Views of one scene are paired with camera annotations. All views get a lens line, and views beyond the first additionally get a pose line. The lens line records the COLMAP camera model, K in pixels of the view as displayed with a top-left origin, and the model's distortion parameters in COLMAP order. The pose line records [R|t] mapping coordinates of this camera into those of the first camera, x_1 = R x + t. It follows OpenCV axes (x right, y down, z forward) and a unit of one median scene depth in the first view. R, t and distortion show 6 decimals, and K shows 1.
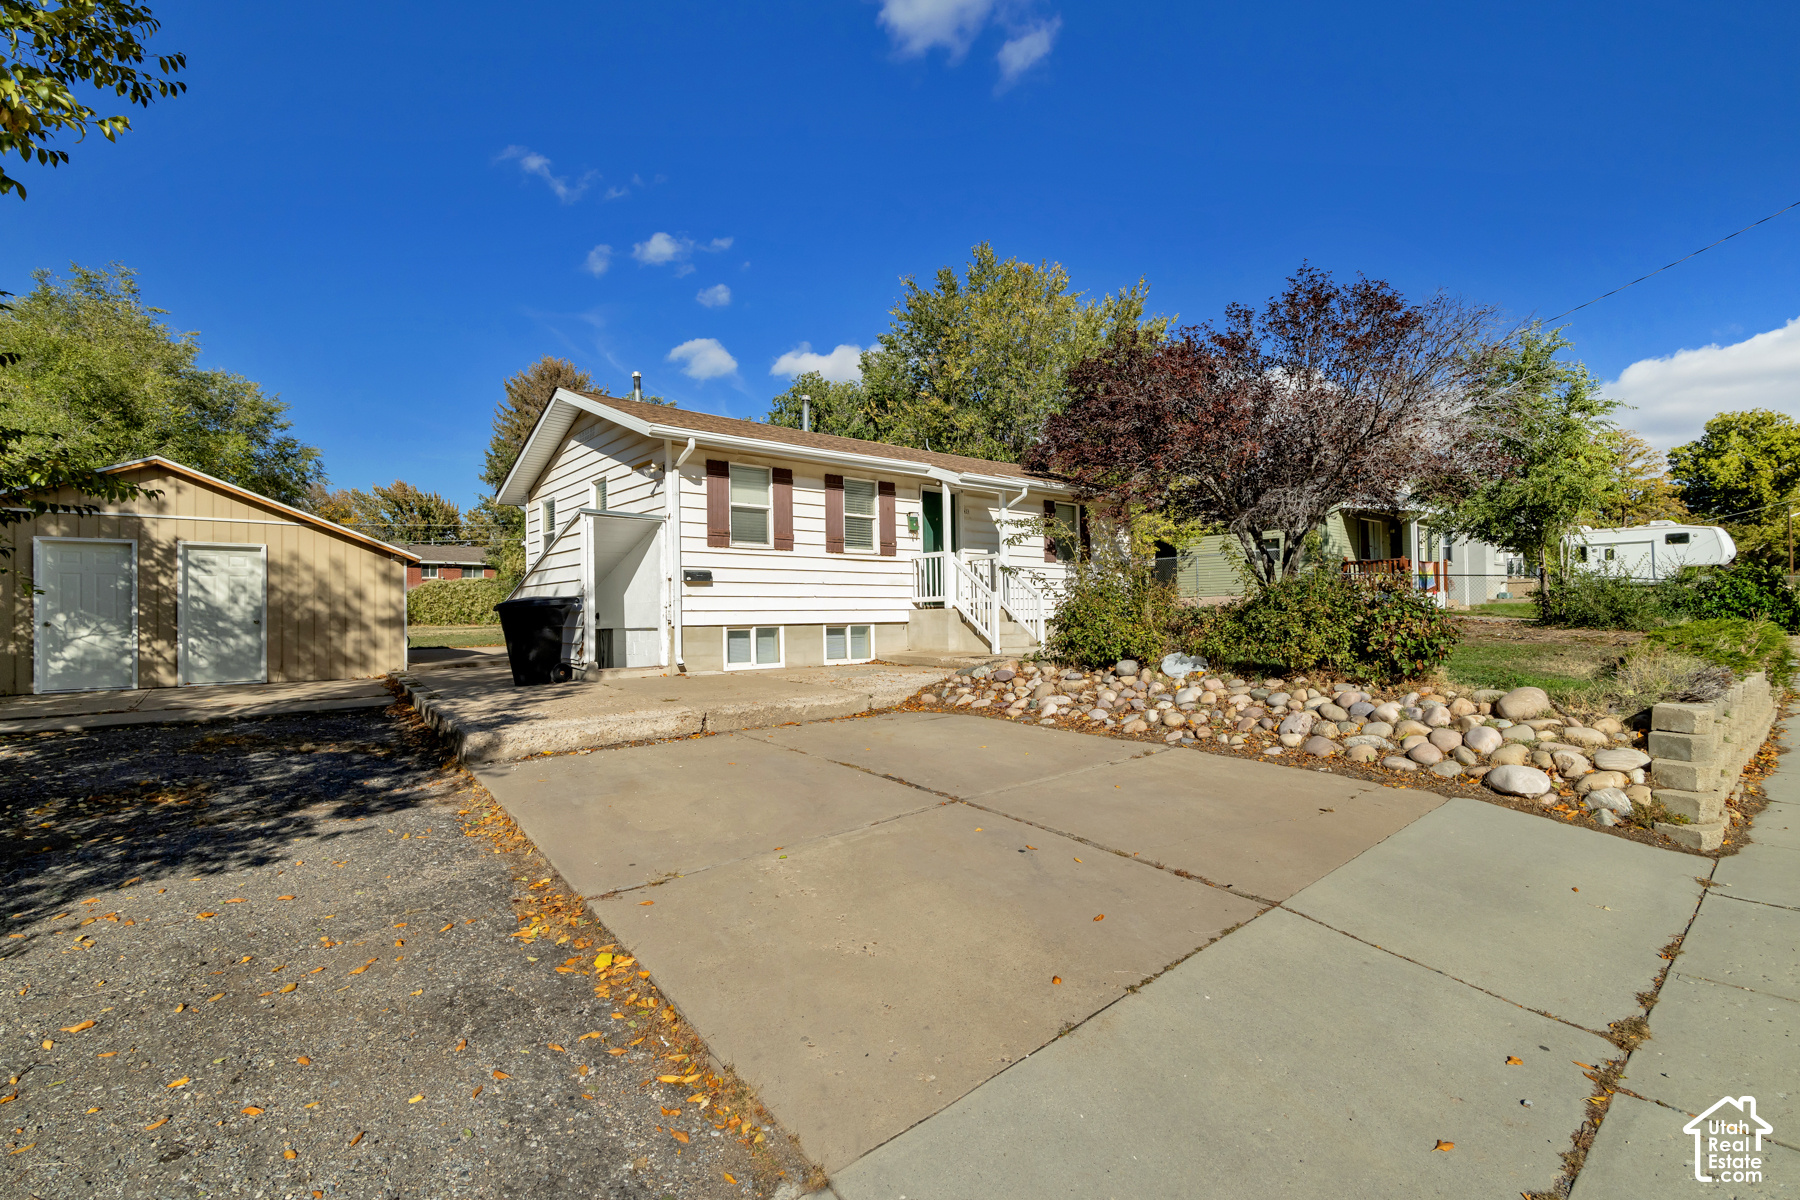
lens RADIAL K [[784.2, 0, 898.4], [0, 784.2, 592.6], [0, 0, 1]] dist [0.000628, 0.000263]
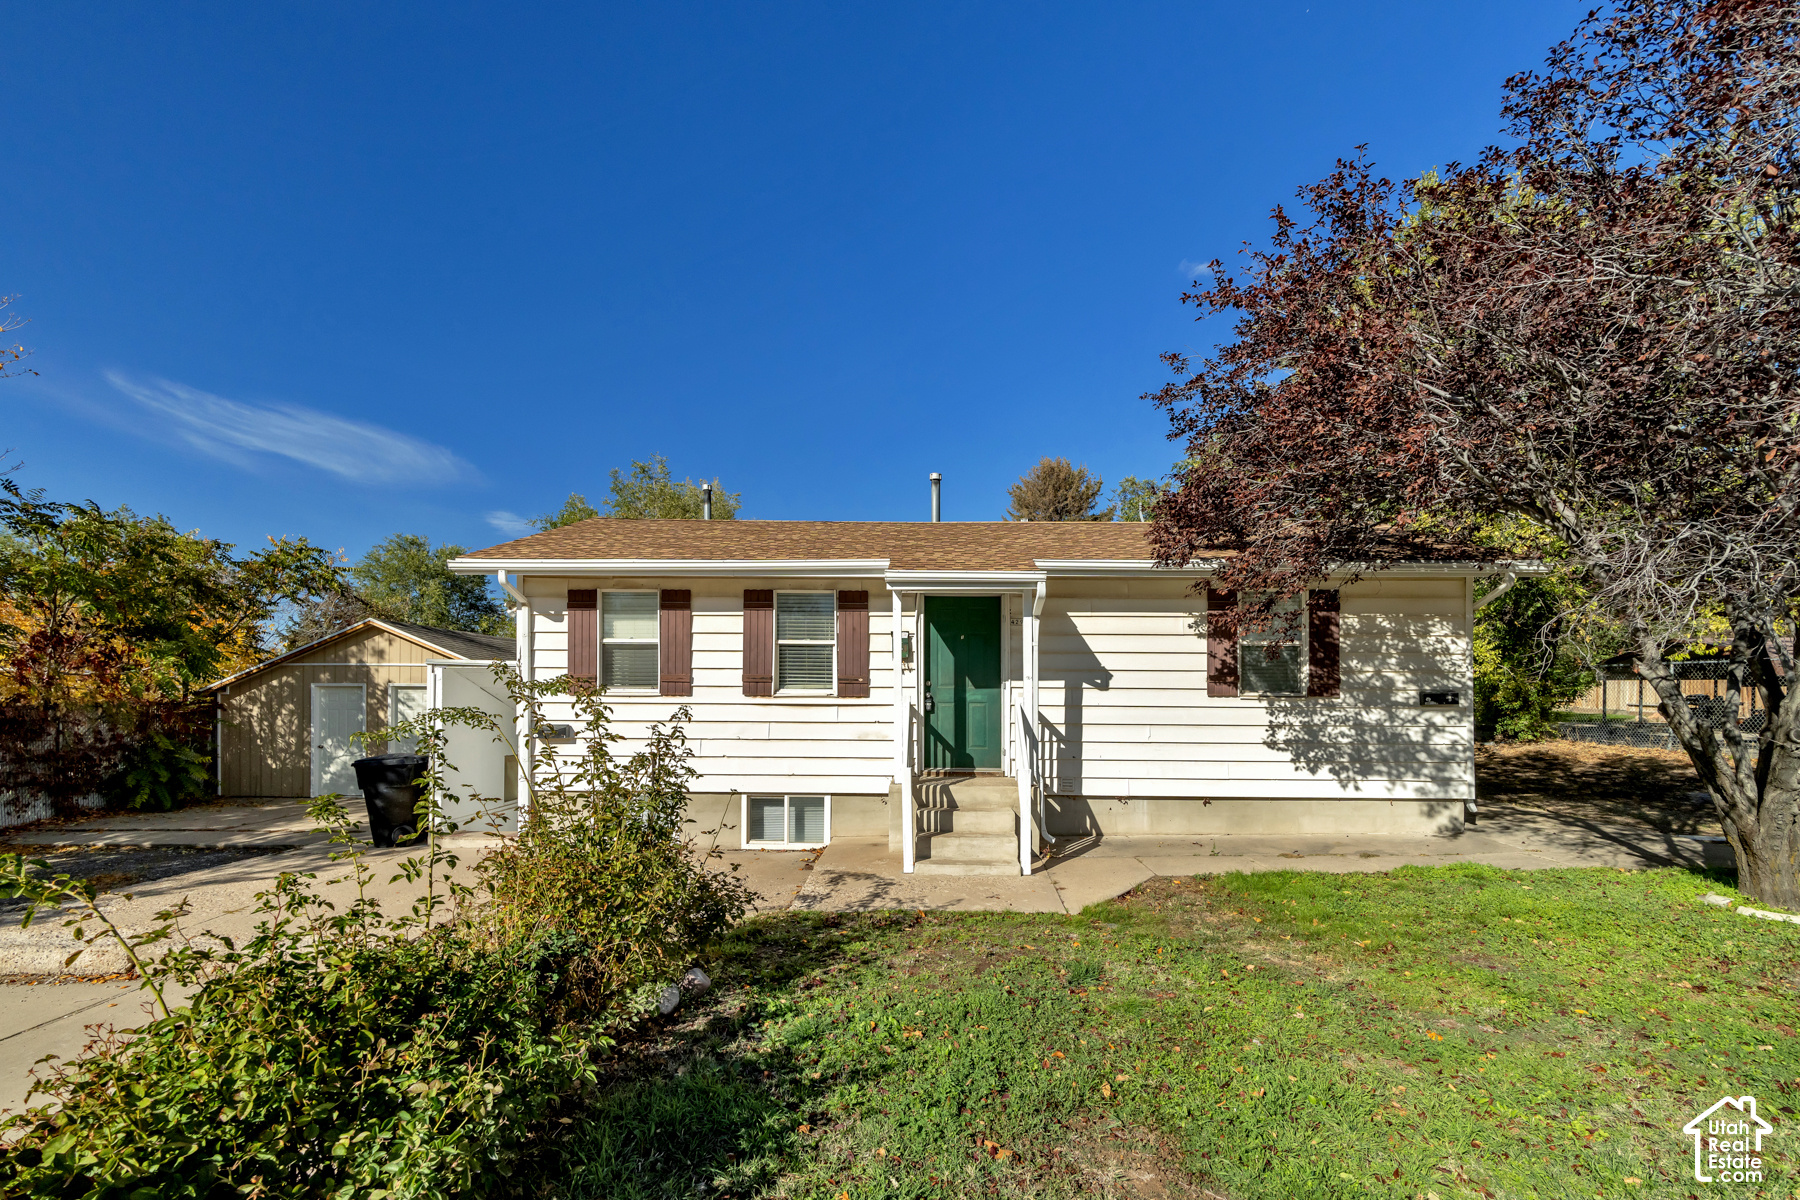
lens RADIAL K [[784.2, 0, 903.0], [0, 784.2, 678.9], [0, 0, 1]] dist [0.000628, 0.000263]
pose [[0.760105, 0.000113, -0.649800, 0.521901], [0.000762, 0.999999, 0.001065, -0.071262], [0.649799, -0.001305, 0.760105, 0.559916]]
